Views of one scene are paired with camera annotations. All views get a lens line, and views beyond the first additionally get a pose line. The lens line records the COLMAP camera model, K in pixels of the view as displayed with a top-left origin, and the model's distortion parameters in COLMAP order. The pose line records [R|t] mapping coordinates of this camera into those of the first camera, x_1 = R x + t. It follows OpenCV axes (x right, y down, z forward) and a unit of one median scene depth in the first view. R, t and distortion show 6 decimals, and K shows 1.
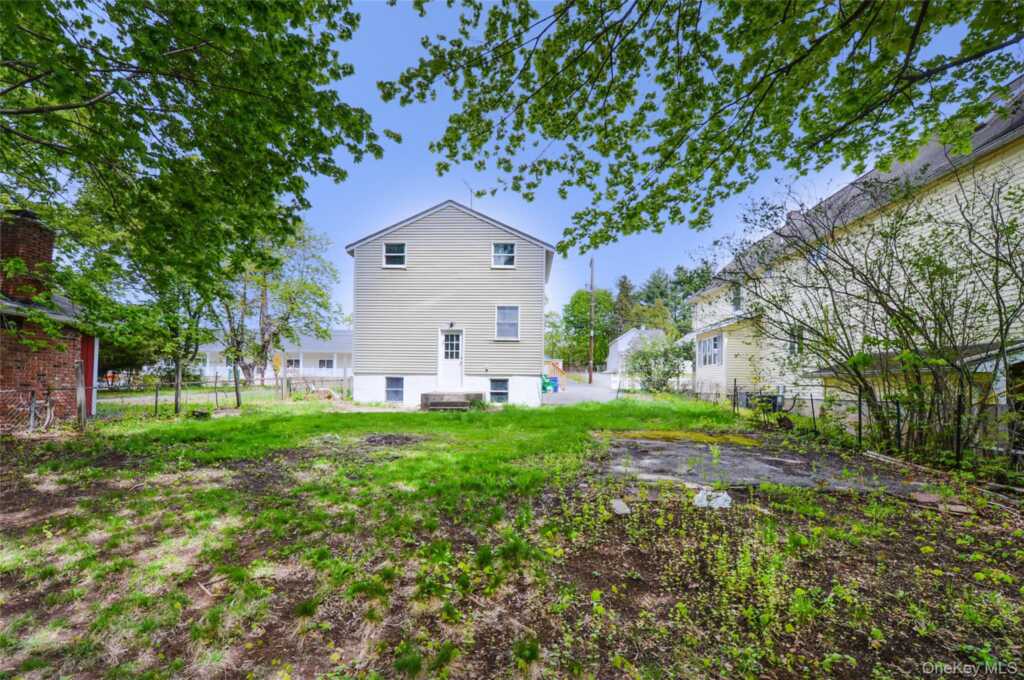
lens RADIAL K [[438.9, 0, 512.0], [0, 438.9, 340.0], [0, 0, 1]] dist [0.000692, 0.000042]
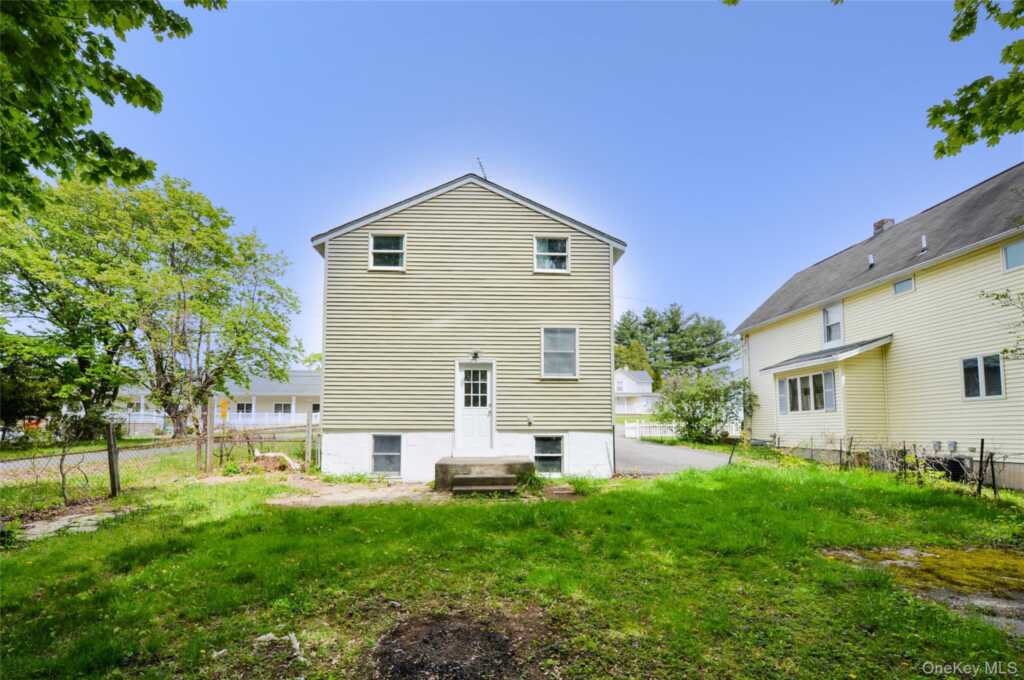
lens RADIAL K [[422.6, 0, 510.8], [0, 422.6, 369.3], [0, 0, 1]] dist [-0.002275, -0.000291]
pose [[0.995799, 0.000823, 0.091565, -0.140251], [0.001944, 0.999544, -0.030119, 0.005554], [-0.091548, 0.030171, 0.995343, 0.350242]]
